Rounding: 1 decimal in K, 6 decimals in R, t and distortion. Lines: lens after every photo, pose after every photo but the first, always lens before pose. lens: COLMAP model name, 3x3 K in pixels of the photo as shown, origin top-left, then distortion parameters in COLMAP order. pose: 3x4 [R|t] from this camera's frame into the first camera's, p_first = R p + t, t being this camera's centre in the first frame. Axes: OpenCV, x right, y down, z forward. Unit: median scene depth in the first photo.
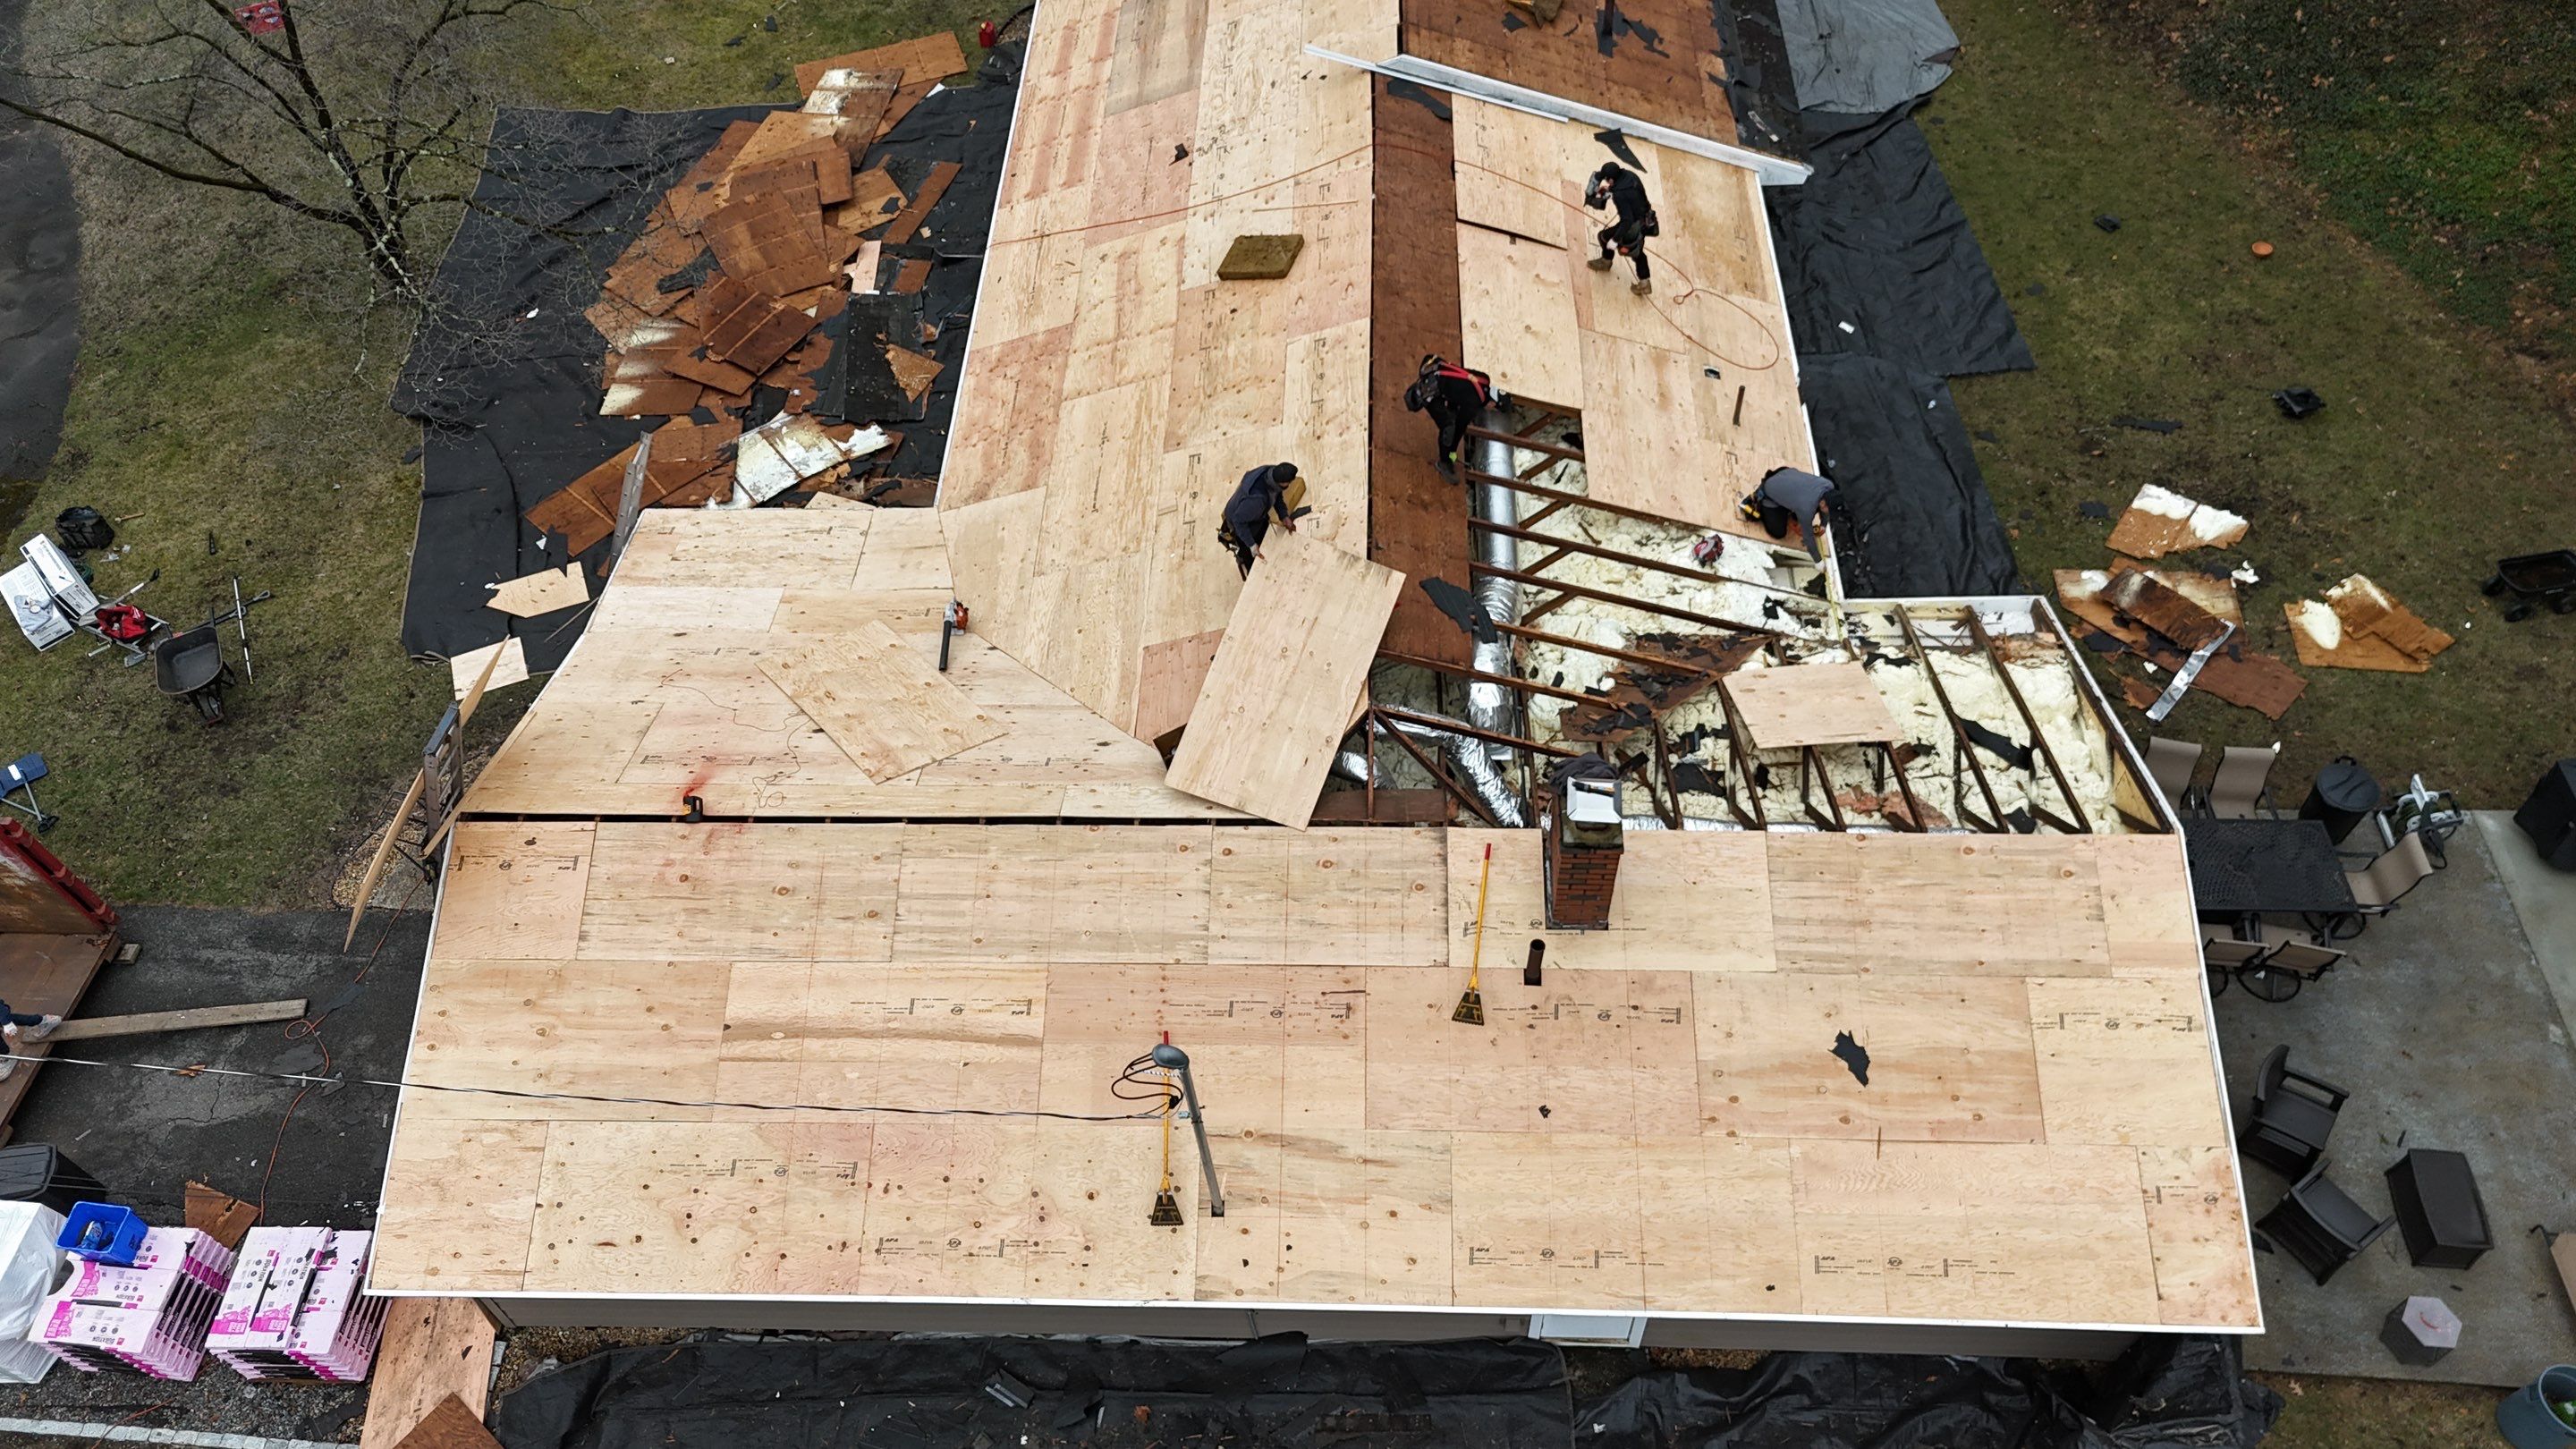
lens RADIAL K [[1897.0, 0, 1292.2], [0, 1897.0, 716.1], [0, 0, 1]] dist [0.087049, -0.080163]
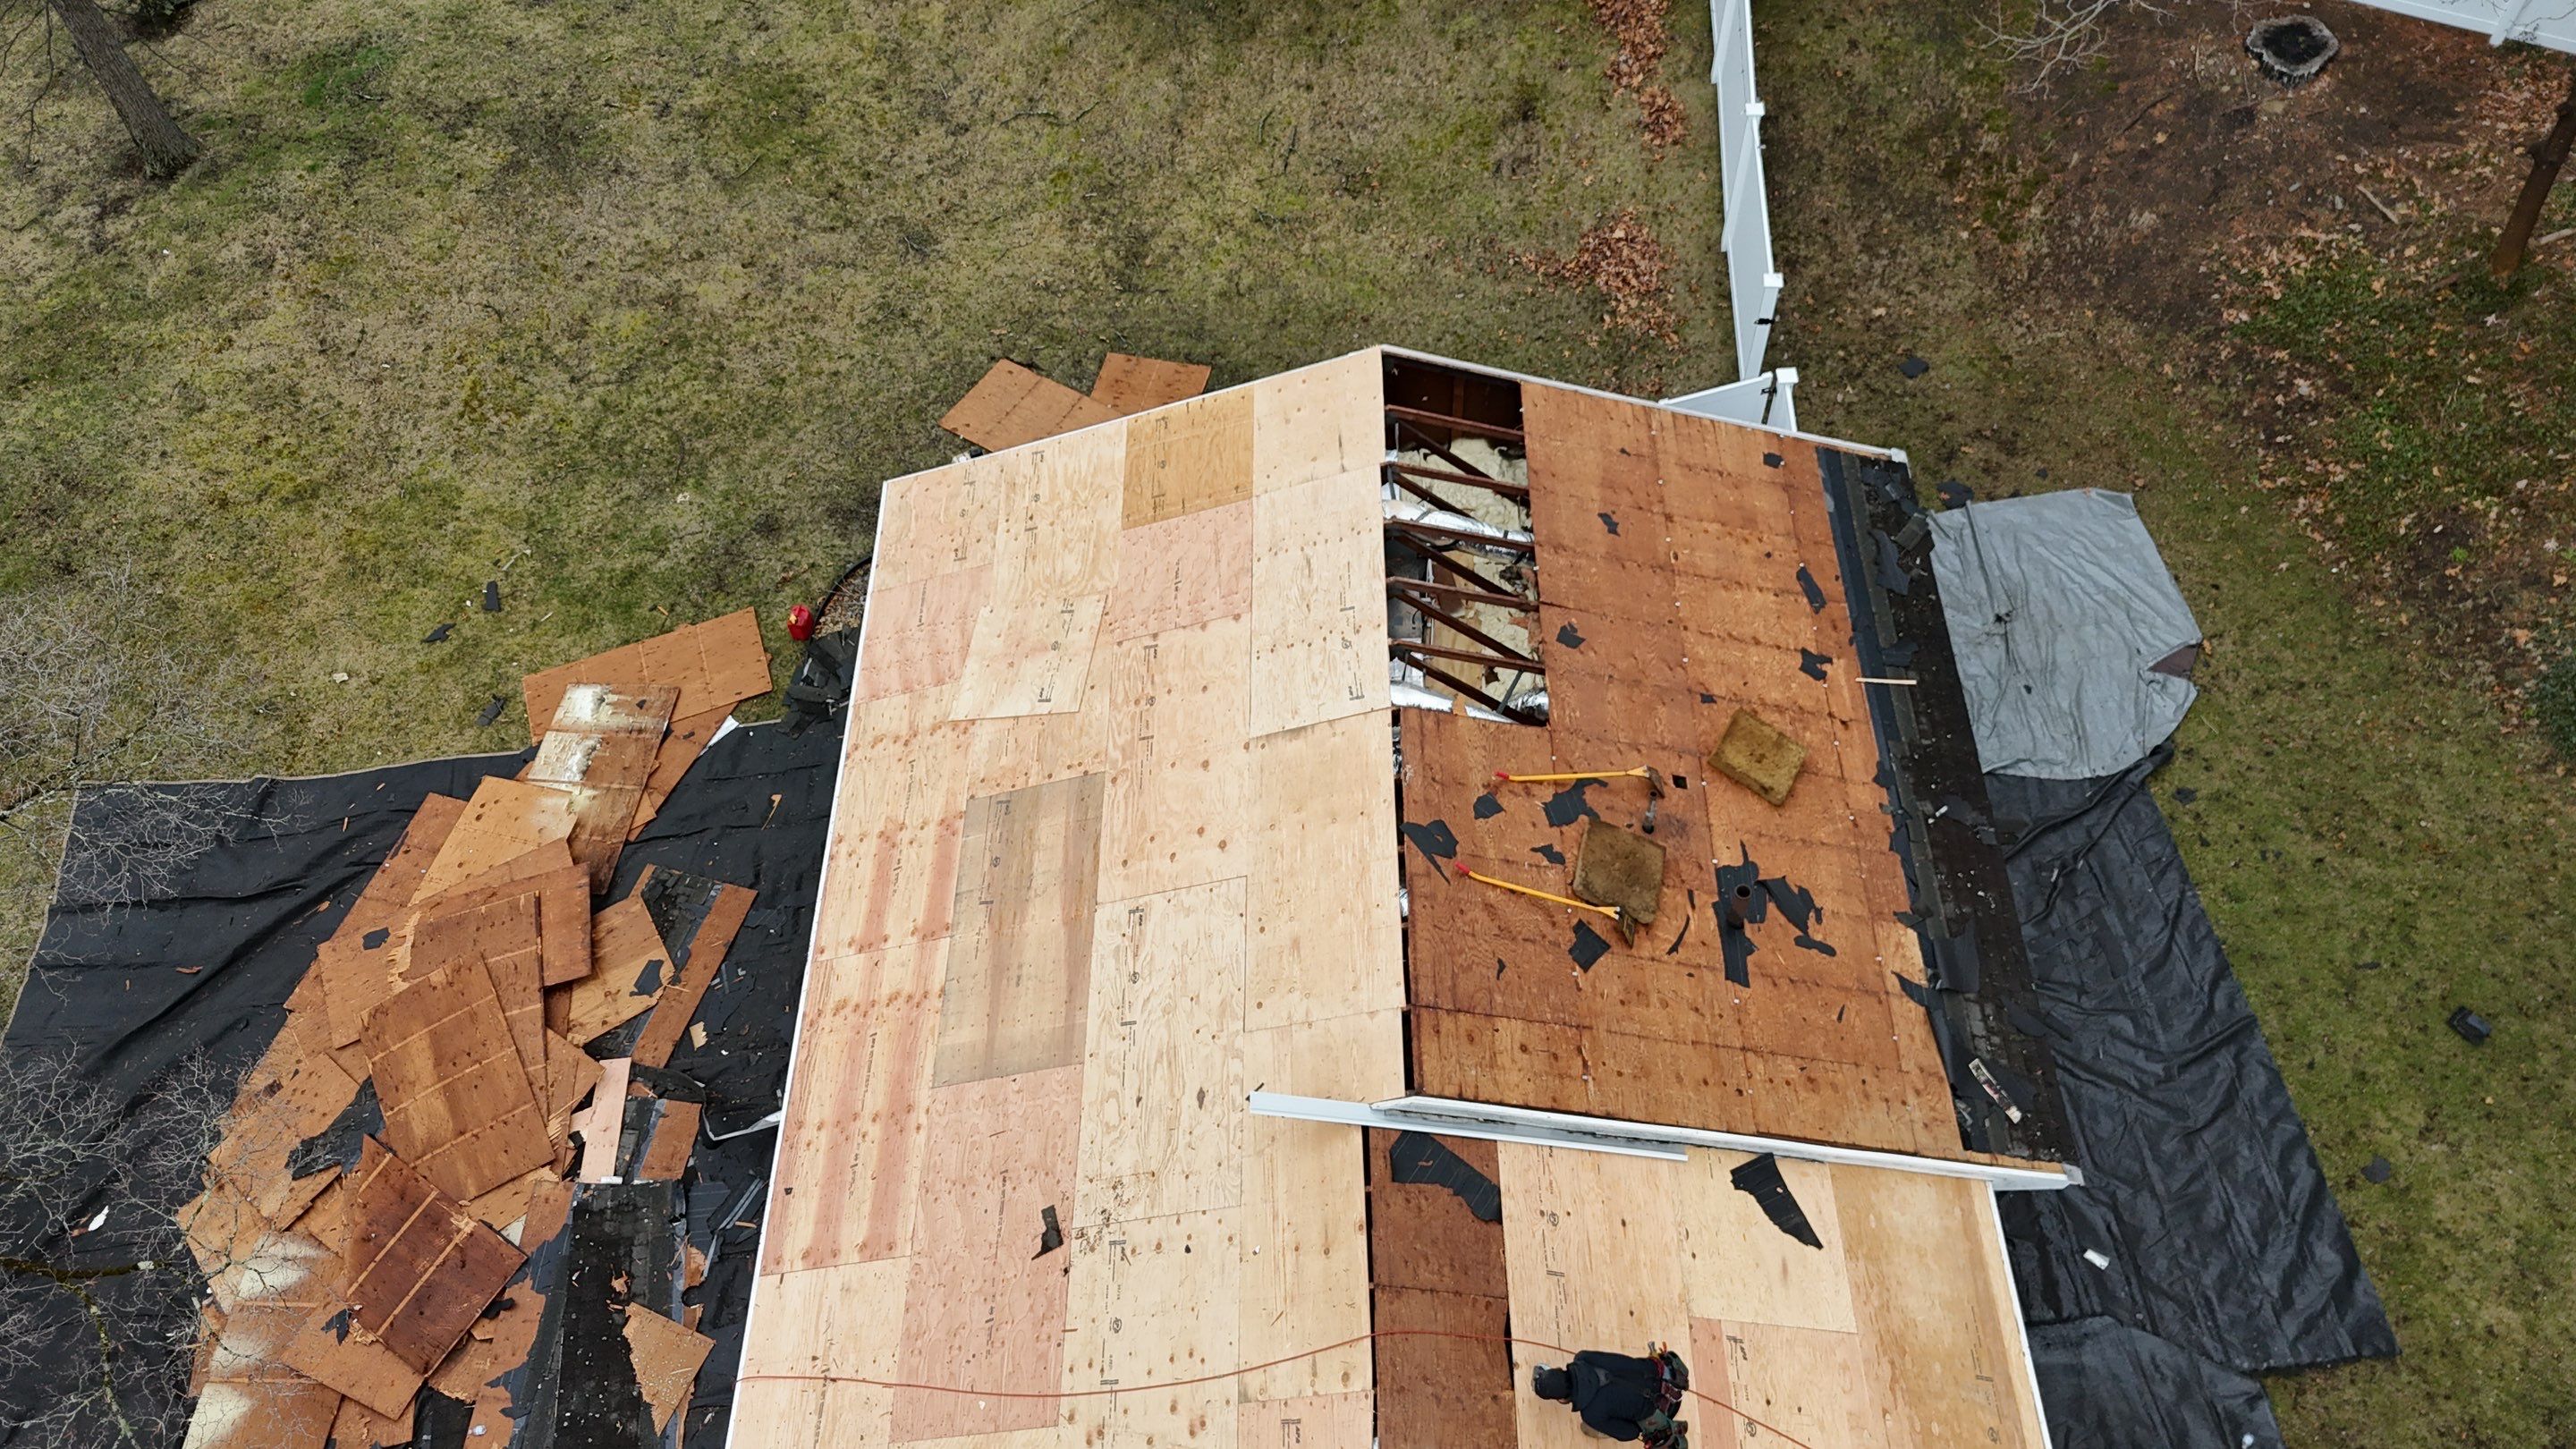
lens RADIAL K [[1897.0, 0, 1288.9], [0, 1897.0, 714.5], [0, 0, 1]] dist [0.087049, -0.080163]
pose [[0.999549, -0.029072, 0.007553, 0.016168], [0.028370, 0.996346, 0.080555, -0.476741], [-0.009867, -0.080304, 0.996722, 0.386781]]
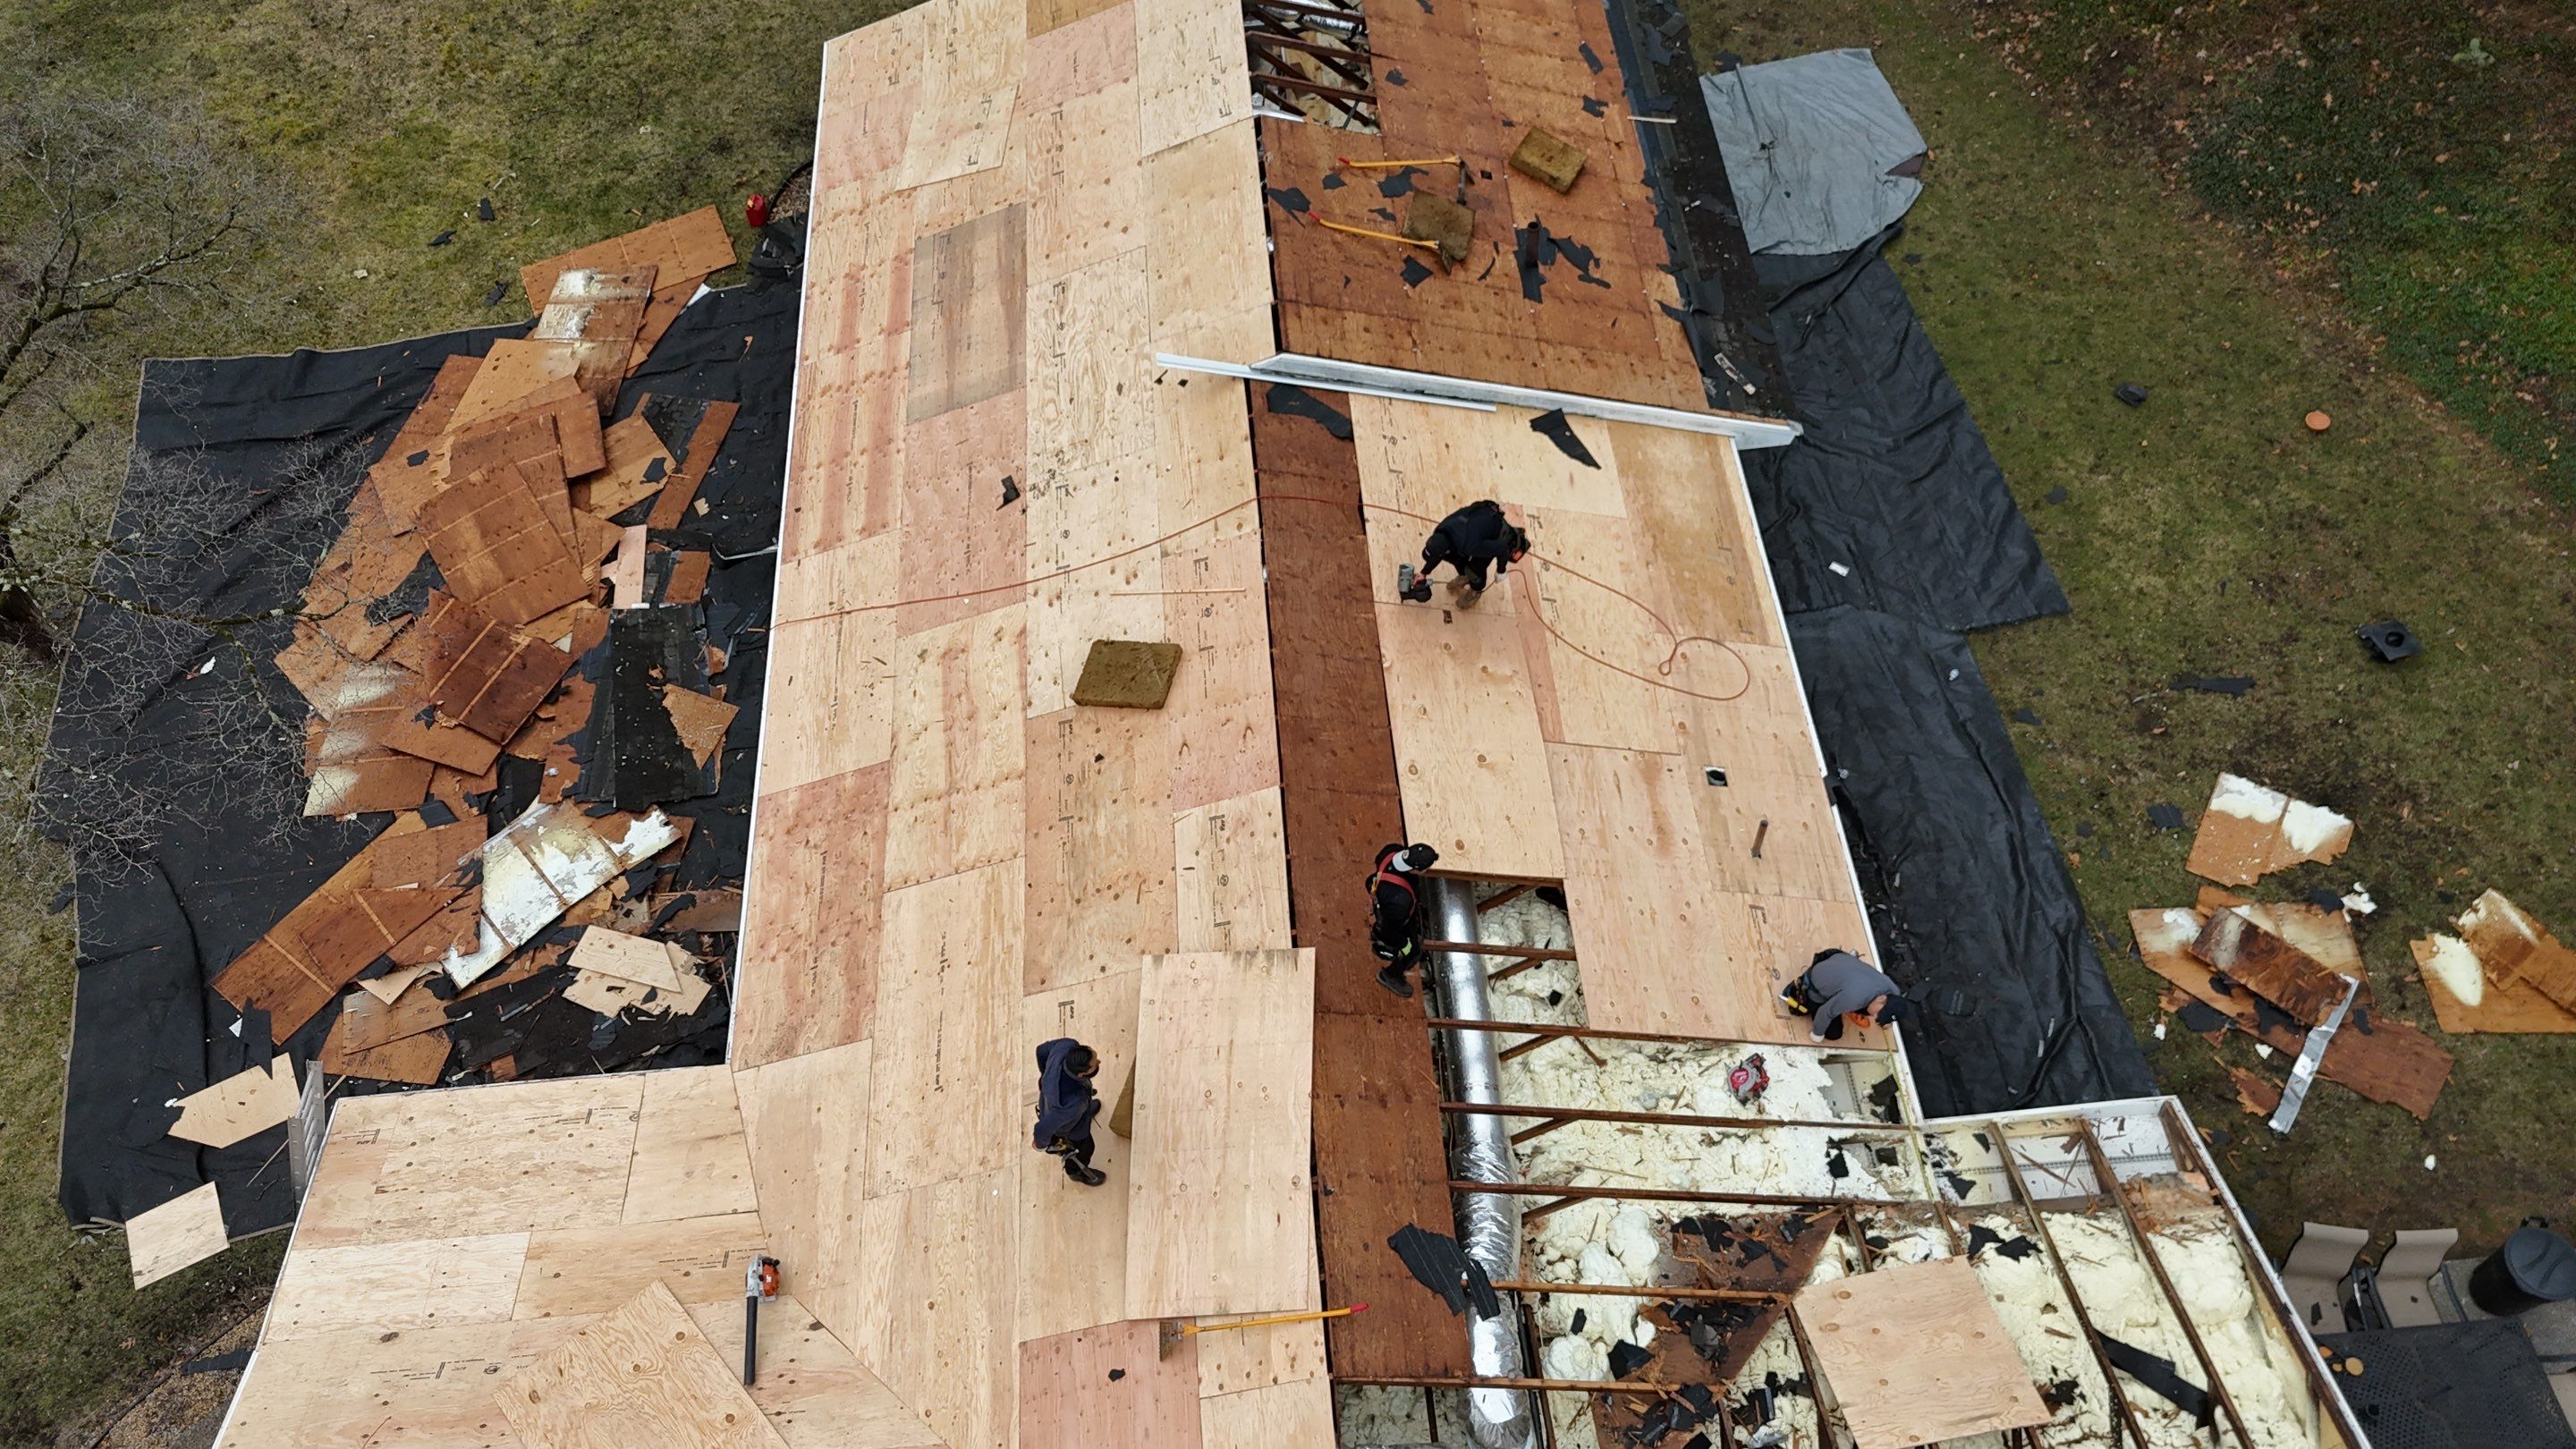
lens RADIAL K [[1897.0, 0, 1292.0], [0, 1897.0, 715.0], [0, 0, 1]] dist [0.087049, -0.080163]
pose [[0.994566, -0.091052, 0.050476, 0.008334], [0.086496, 0.992525, 0.086093, -0.246561], [-0.057938, -0.081259, 0.995008, 0.201725]]
